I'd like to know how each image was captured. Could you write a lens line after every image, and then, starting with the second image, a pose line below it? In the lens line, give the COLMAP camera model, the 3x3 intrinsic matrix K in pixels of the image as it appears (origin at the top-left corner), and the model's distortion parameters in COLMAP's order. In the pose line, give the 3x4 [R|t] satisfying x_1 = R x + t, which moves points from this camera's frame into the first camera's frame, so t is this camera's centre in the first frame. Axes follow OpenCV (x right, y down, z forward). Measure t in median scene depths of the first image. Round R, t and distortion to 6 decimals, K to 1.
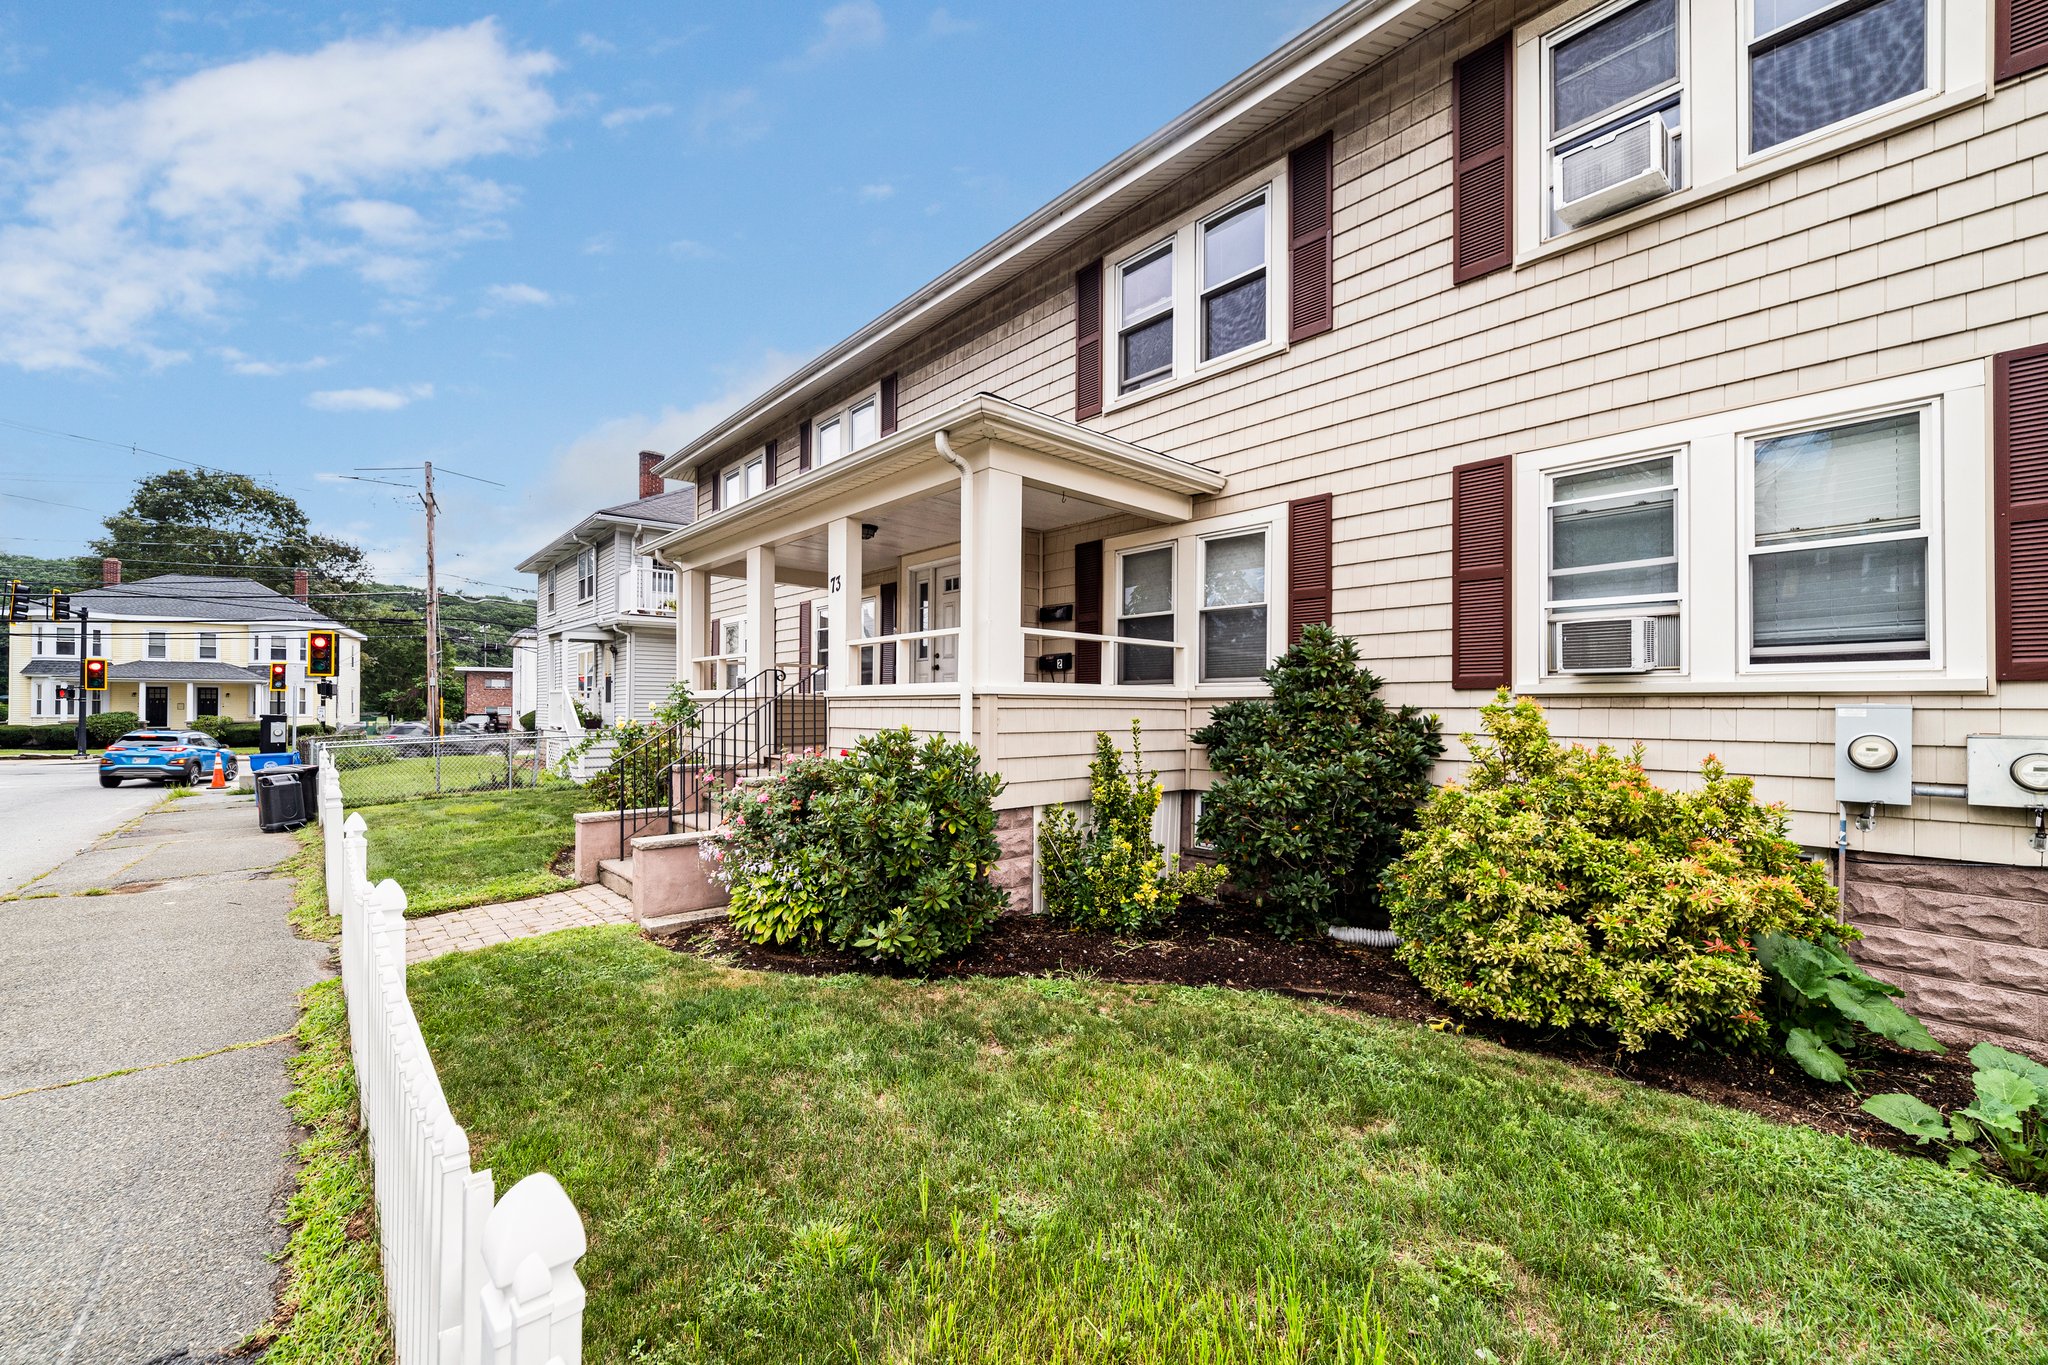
lens RADIAL K [[806.3, 0, 1027.3], [0, 806.3, 695.7], [0, 0, 1]] dist [-0.002564, 0.000149]
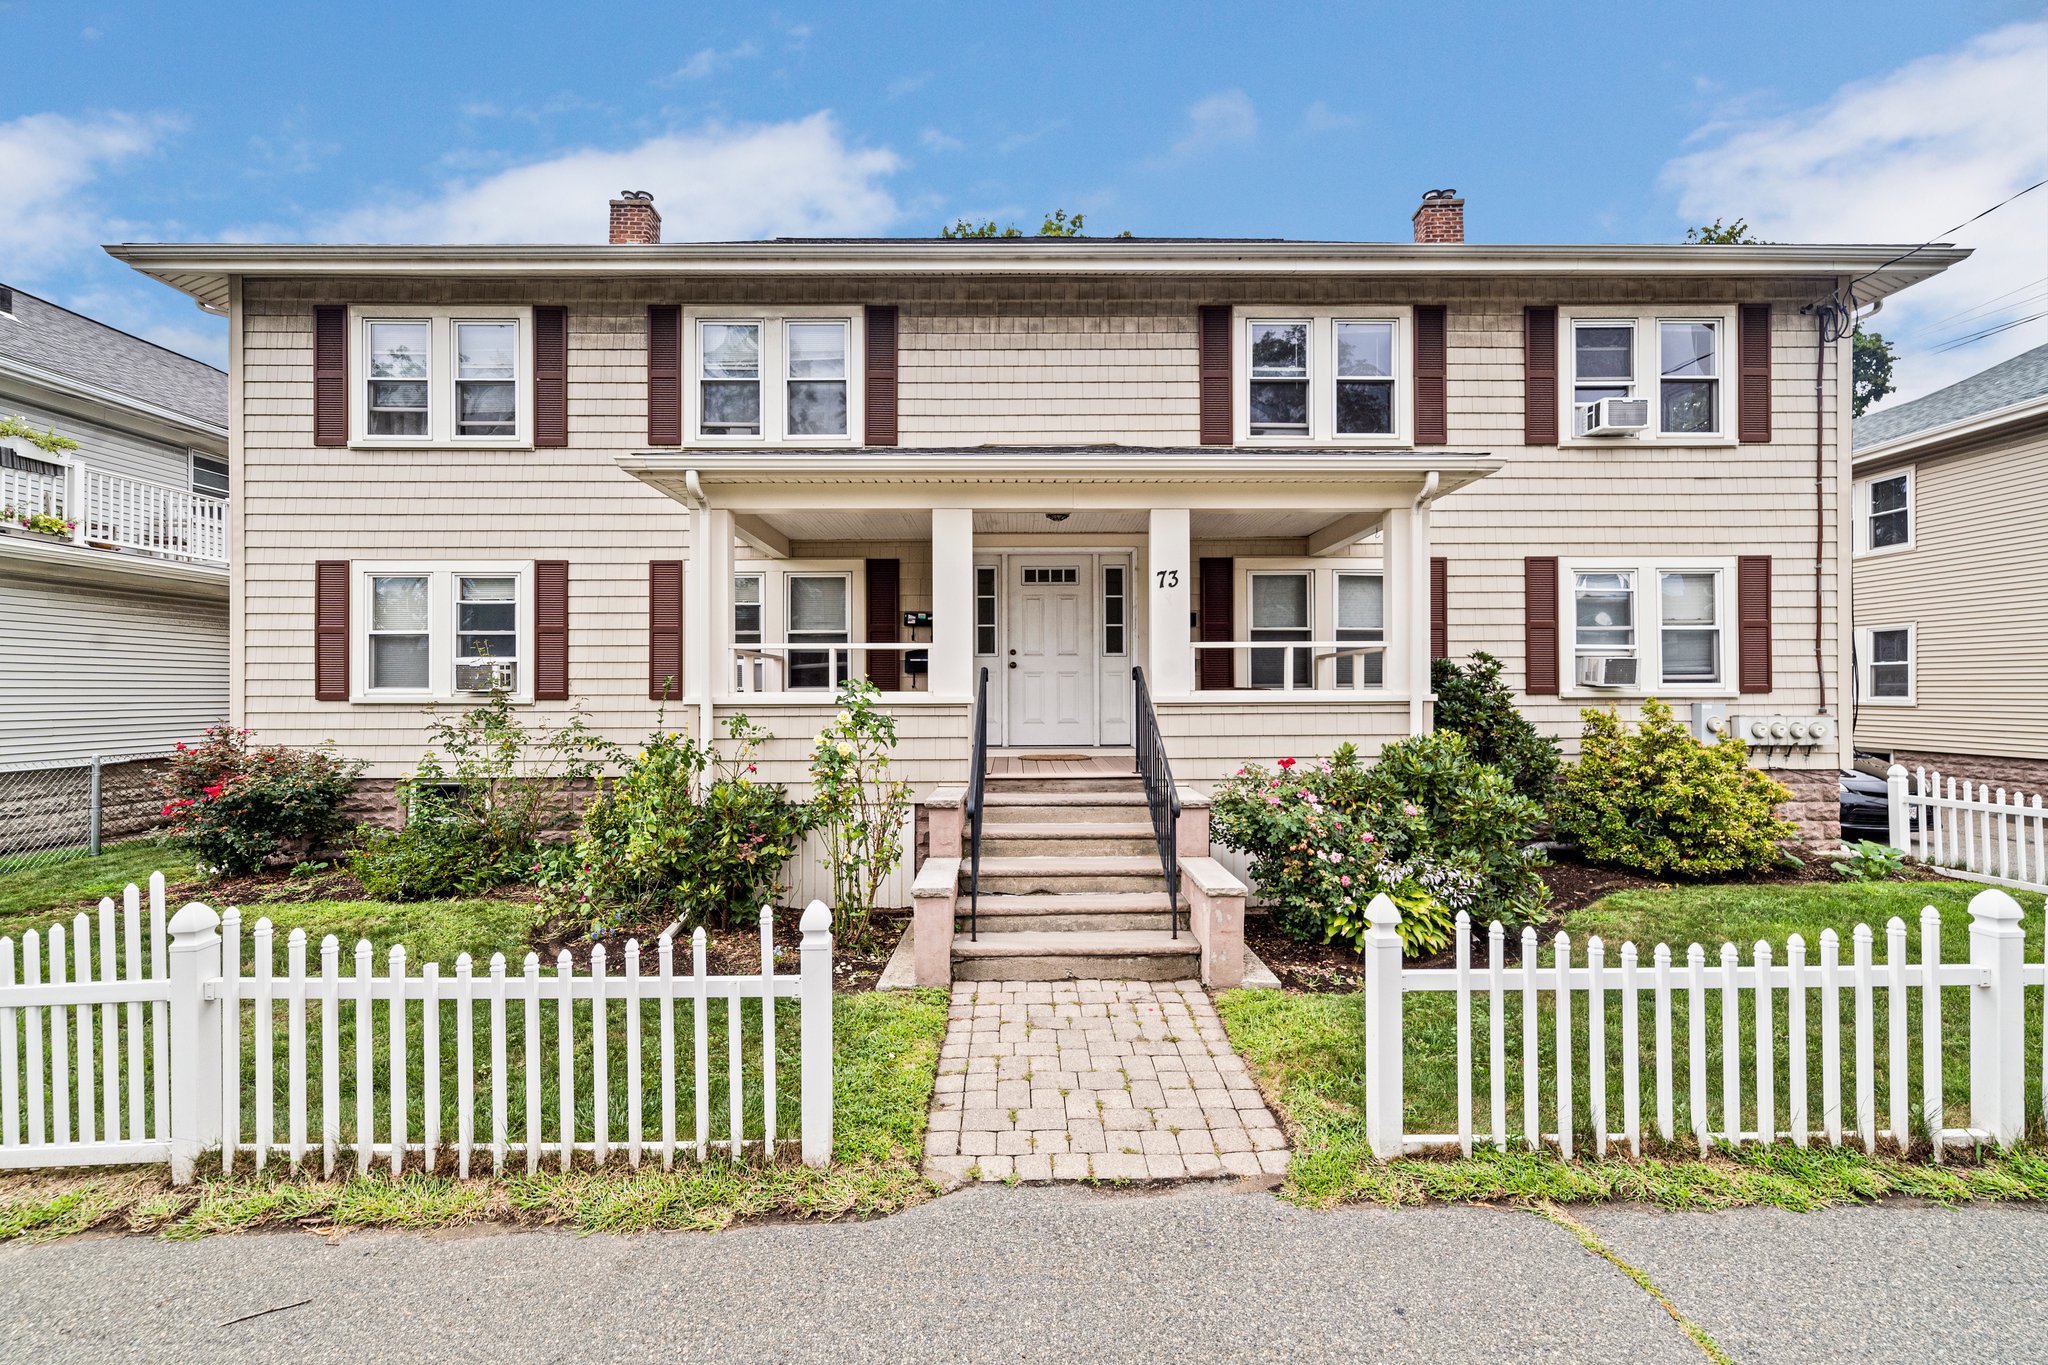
lens RADIAL K [[806.3, 0, 1028.5], [0, 806.3, 685.7], [0, 0, 1]] dist [-0.002564, 0.000149]
pose [[0.664262, -0.000603, 0.747500, -1.322143], [-0.003927, 0.999983, 0.004296, -0.027176], [-0.747490, -0.005789, 0.664248, 0.658701]]
